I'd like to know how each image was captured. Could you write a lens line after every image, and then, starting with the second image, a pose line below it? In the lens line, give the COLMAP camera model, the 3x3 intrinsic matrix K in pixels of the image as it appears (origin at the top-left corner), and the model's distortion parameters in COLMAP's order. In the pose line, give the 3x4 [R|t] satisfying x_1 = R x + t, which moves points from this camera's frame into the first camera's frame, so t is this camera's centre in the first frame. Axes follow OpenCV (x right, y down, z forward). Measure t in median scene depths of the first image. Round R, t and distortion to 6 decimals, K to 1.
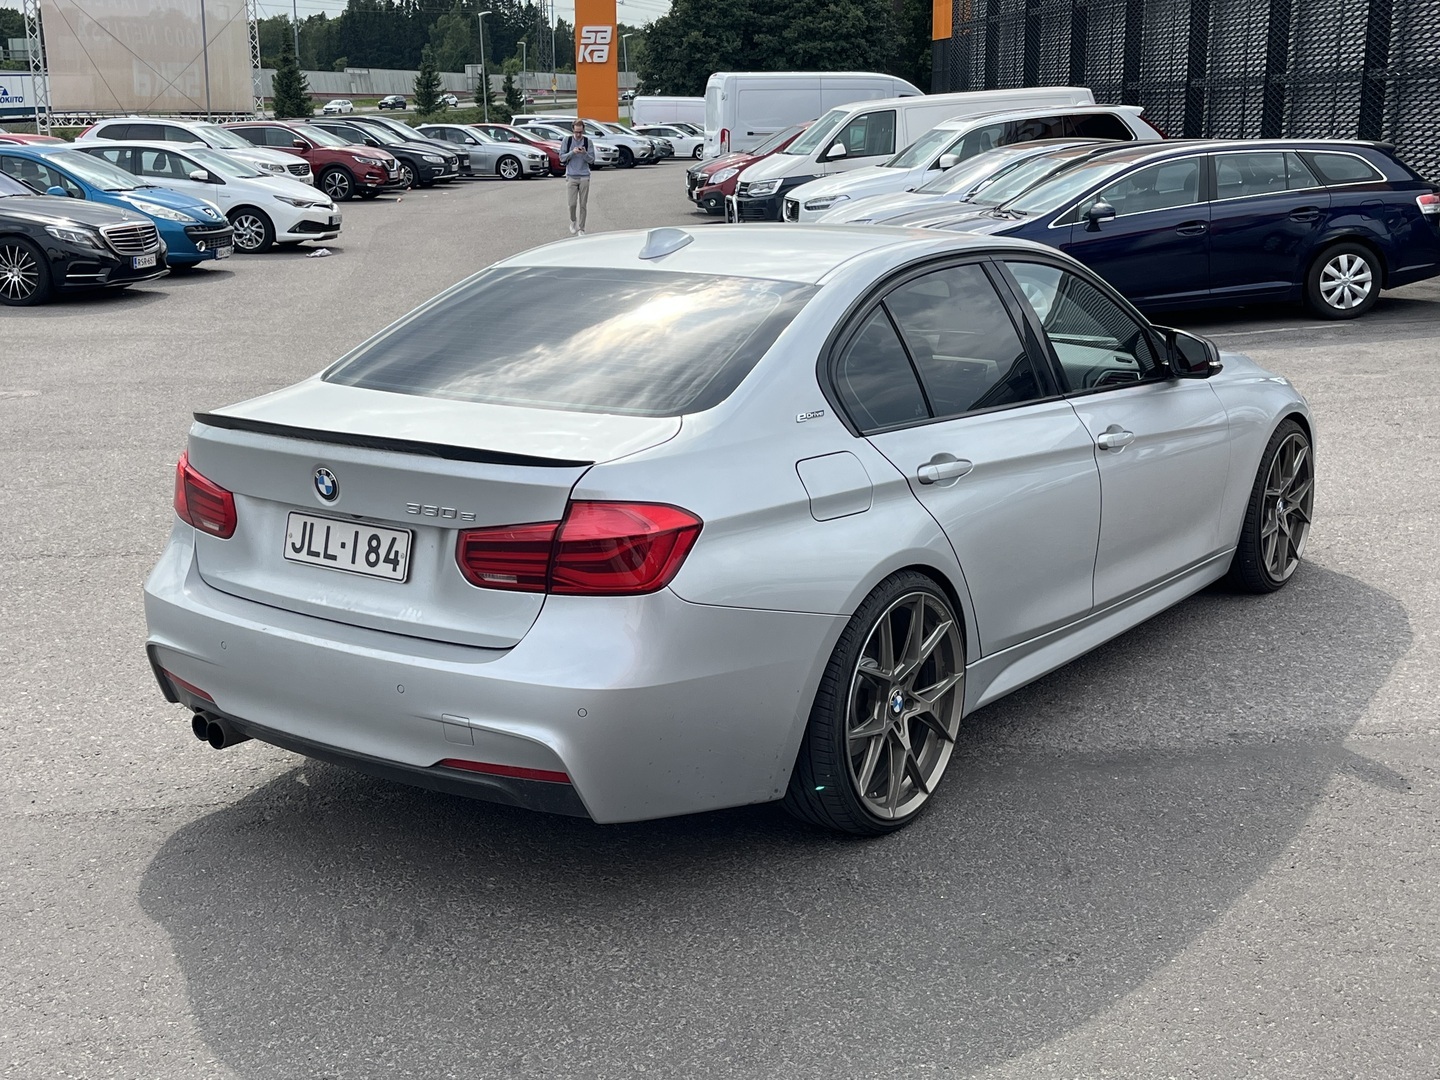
lens RADIAL K [[1677.1, 0, 724.4], [0, 1677.1, 535.7], [0, 0, 1]] dist [0.026769, 0.000000]
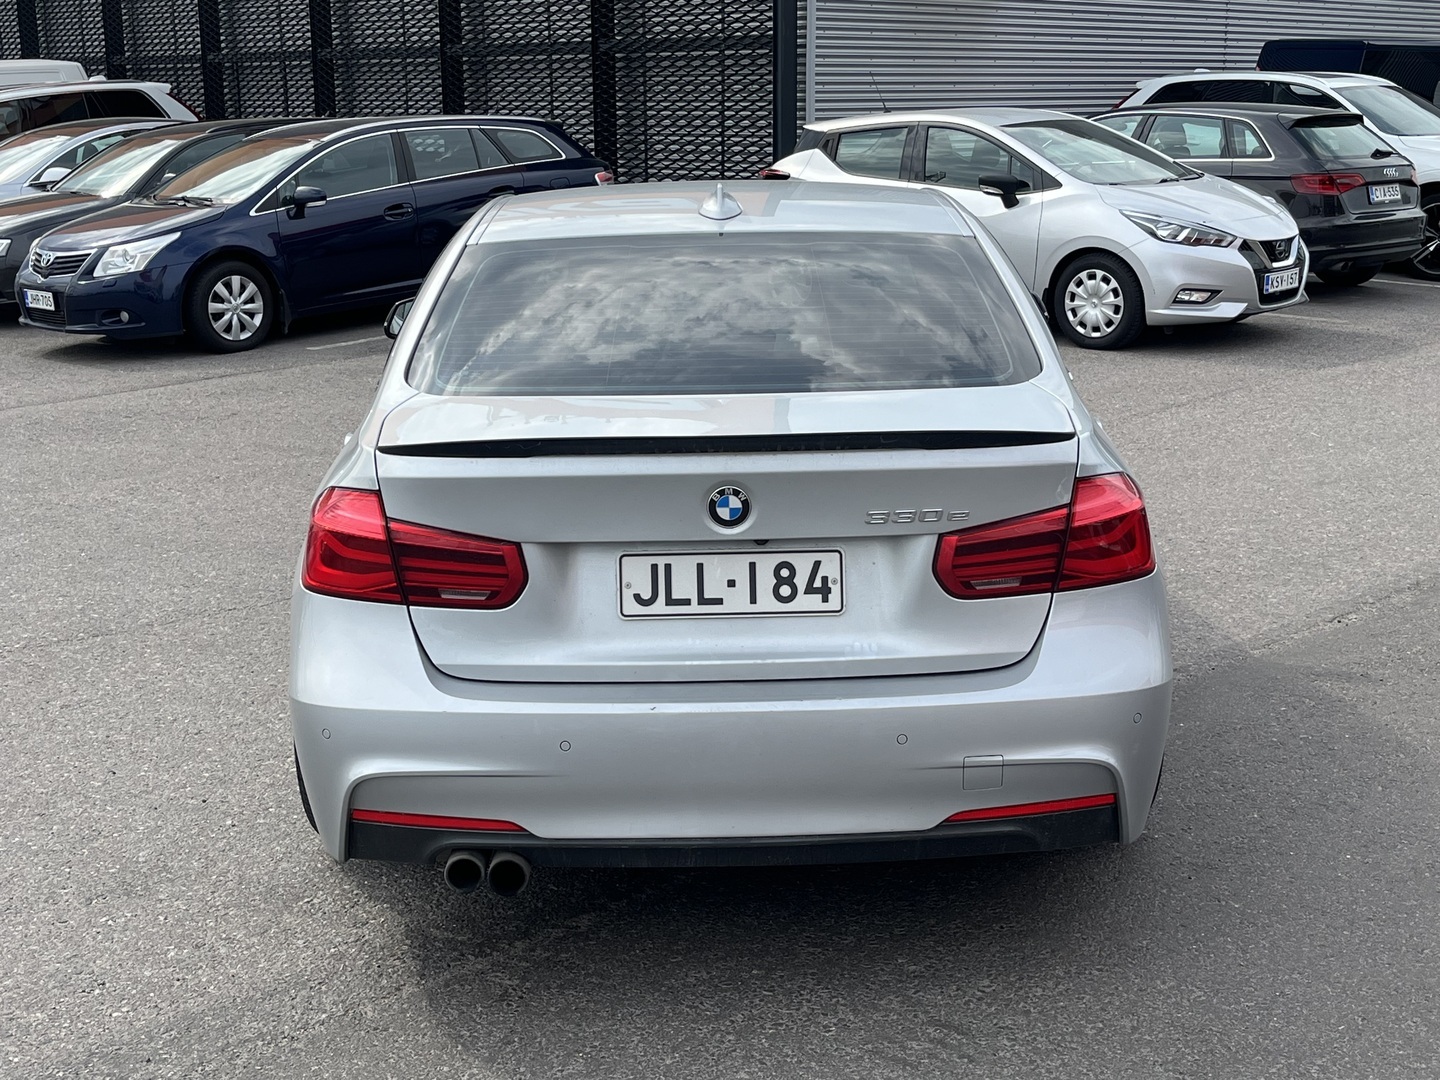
lens RADIAL K [[1890.4, 0, 719.9], [0, 1890.4, 541.2], [0, 0, 1]] dist [0.020391, 0.000000]
pose [[0.808203, -0.131582, 0.574016, -0.727806], [0.141496, 0.989554, 0.027611, -0.038364], [-0.571653, 0.058906, 0.818378, 0.279766]]
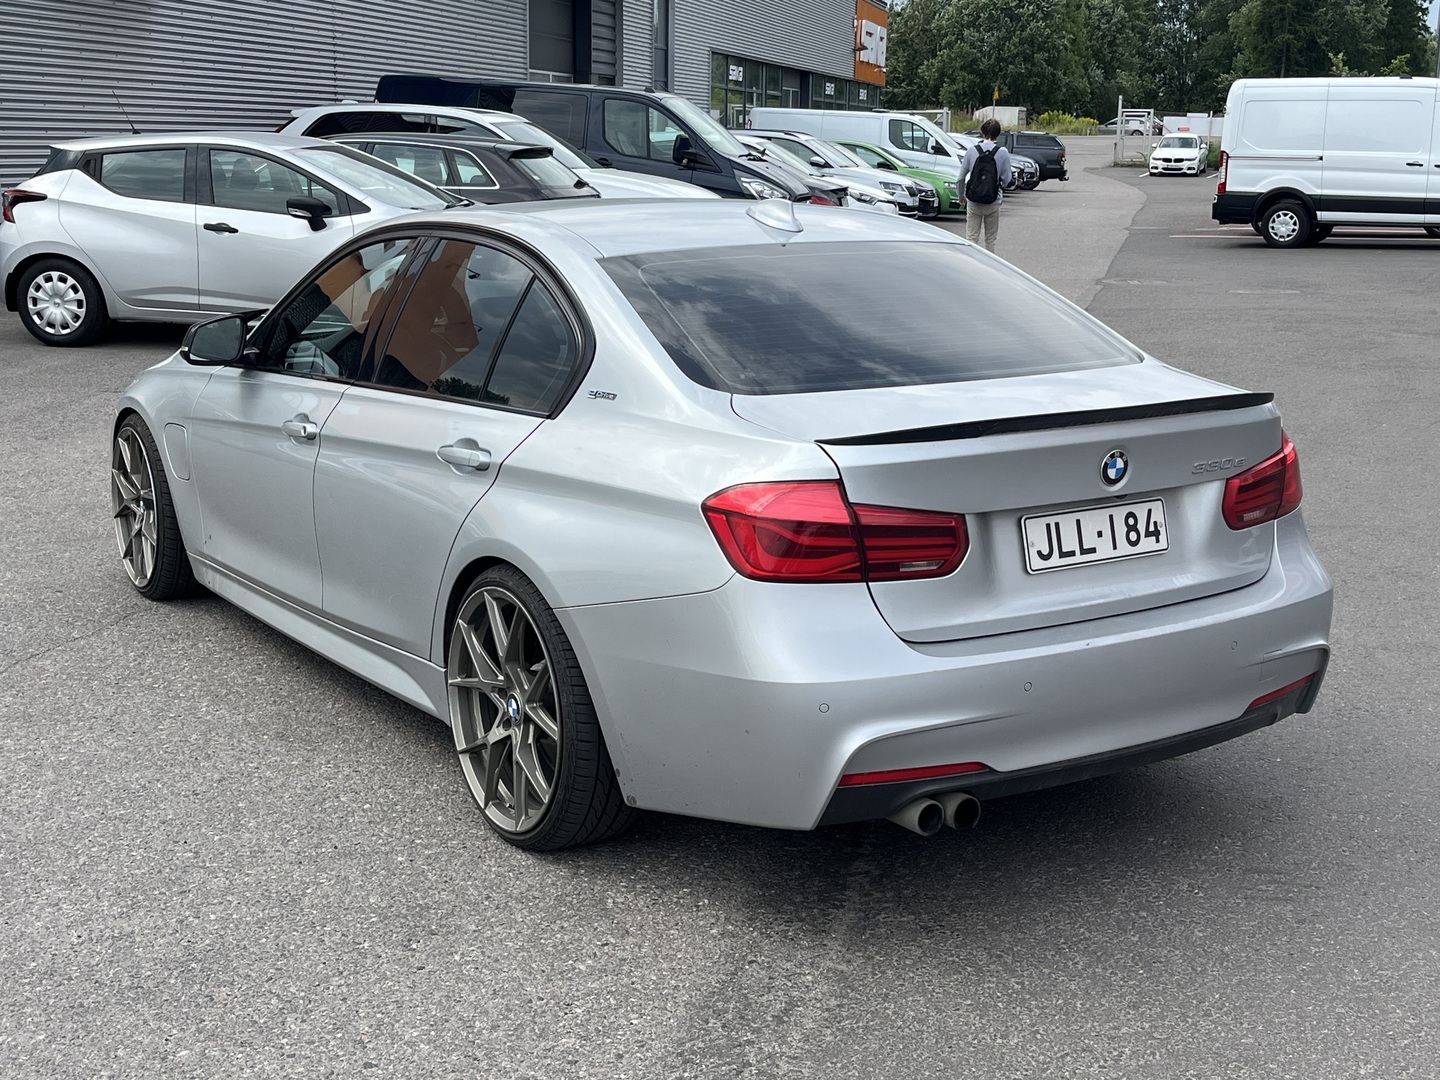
lens RADIAL K [[1826.5, 0, 719.4], [0, 1826.5, 546.2], [0, 0, 1]] dist [0.086417, 0.000000]
pose [[0.378727, -0.188246, 0.906162, -1.210842], [0.203287, 0.972106, 0.116982, -0.146923], [-0.902907, 0.139907, 0.406430, 0.773960]]
